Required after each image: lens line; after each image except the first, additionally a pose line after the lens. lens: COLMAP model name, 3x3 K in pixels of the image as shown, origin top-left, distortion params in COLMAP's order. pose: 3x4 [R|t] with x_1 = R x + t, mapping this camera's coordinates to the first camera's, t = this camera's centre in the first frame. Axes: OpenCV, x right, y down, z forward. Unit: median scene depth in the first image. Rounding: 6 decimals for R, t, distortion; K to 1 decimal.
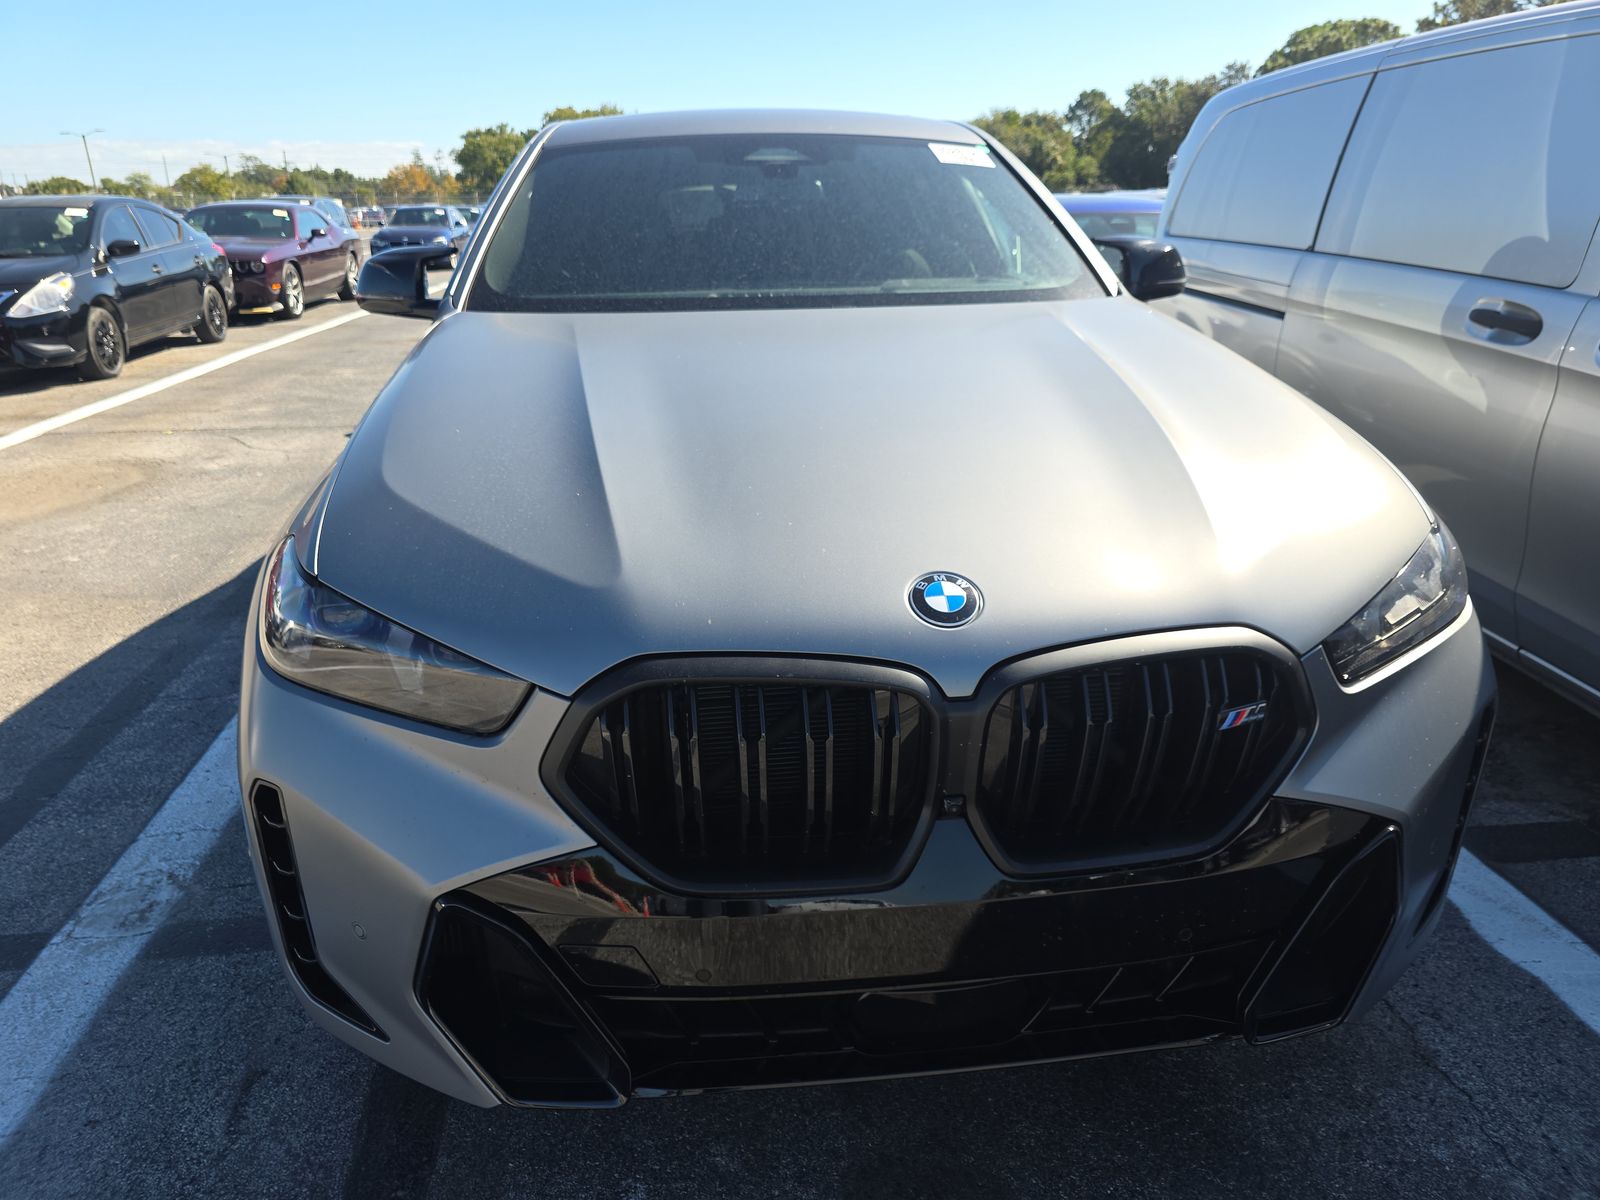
lens RADIAL K [[1077.0, 0, 791.7], [0, 1077.0, 598.6], [0, 0, 1]] dist [0.041470, -0.031148]
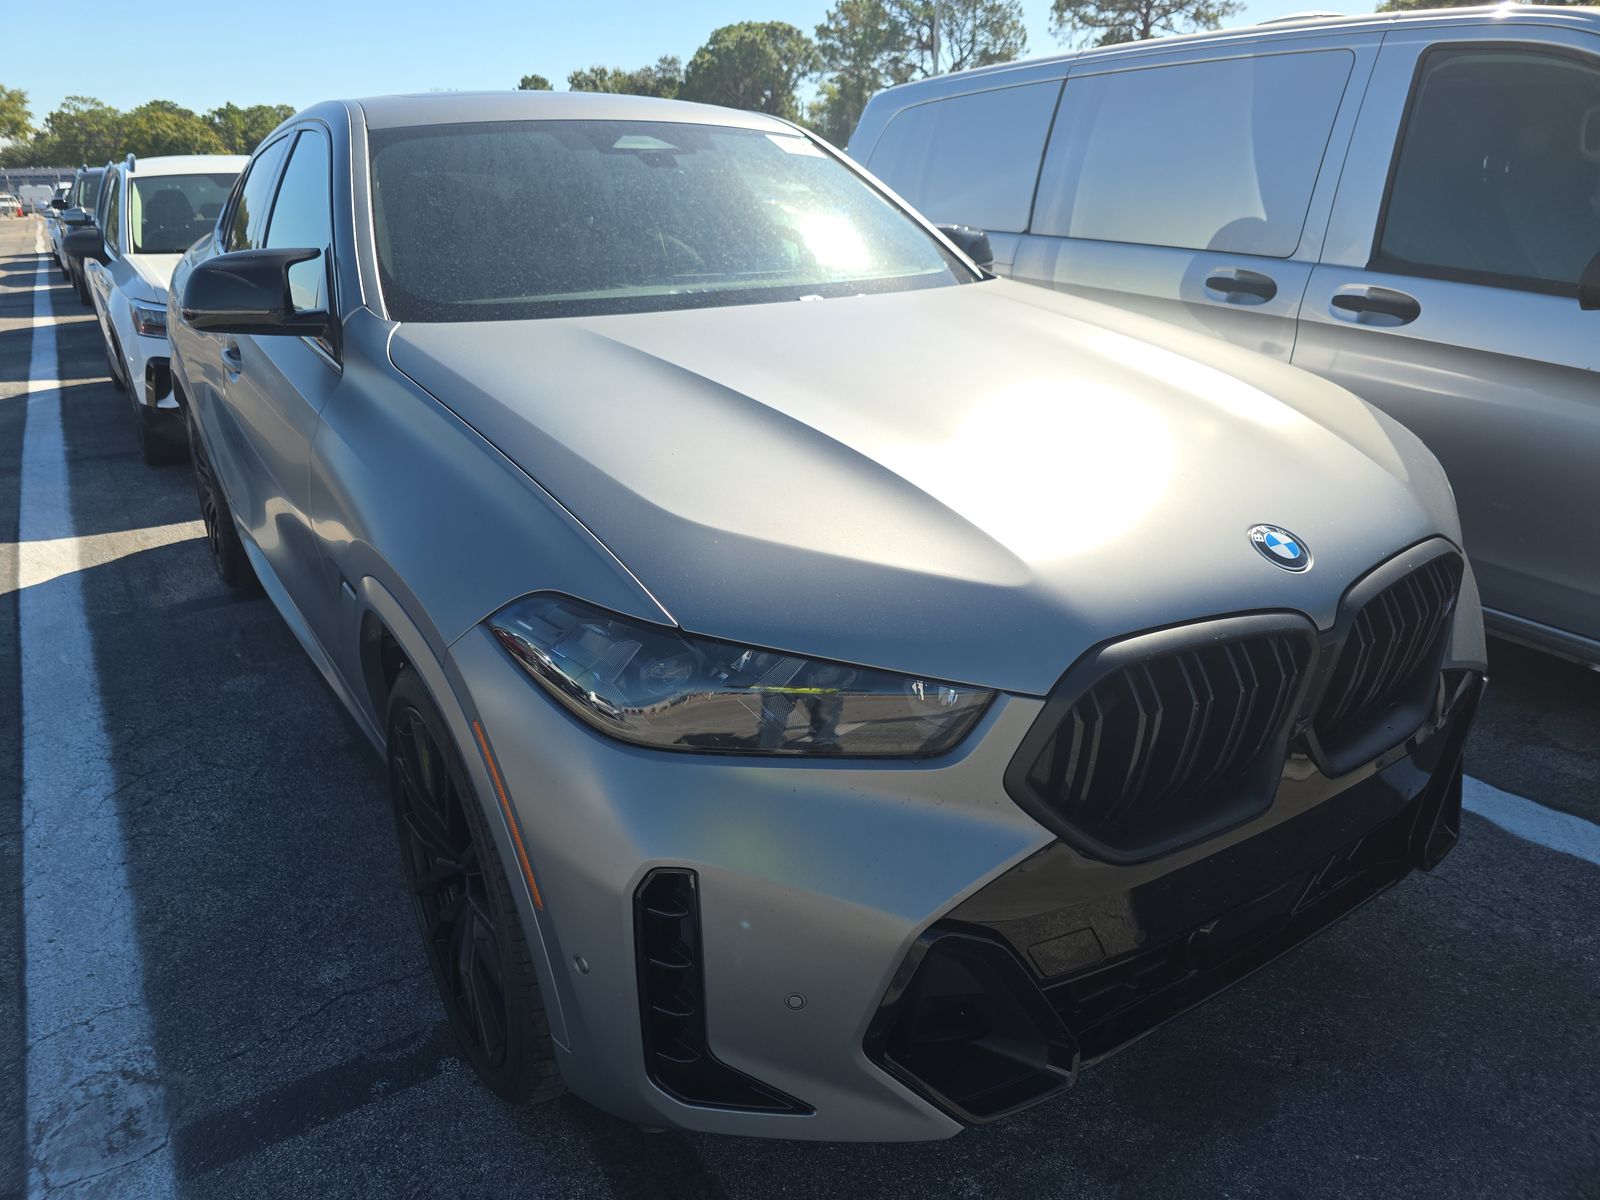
lens RADIAL K [[1077.0, 0, 793.9], [0, 1077.0, 599.1], [0, 0, 1]] dist [0.041470, -0.031148]
pose [[0.898932, -0.159318, 0.408092, -0.404053], [0.154561, 0.986965, 0.044847, -0.038830], [-0.409917, 0.022760, 0.911839, 0.091689]]
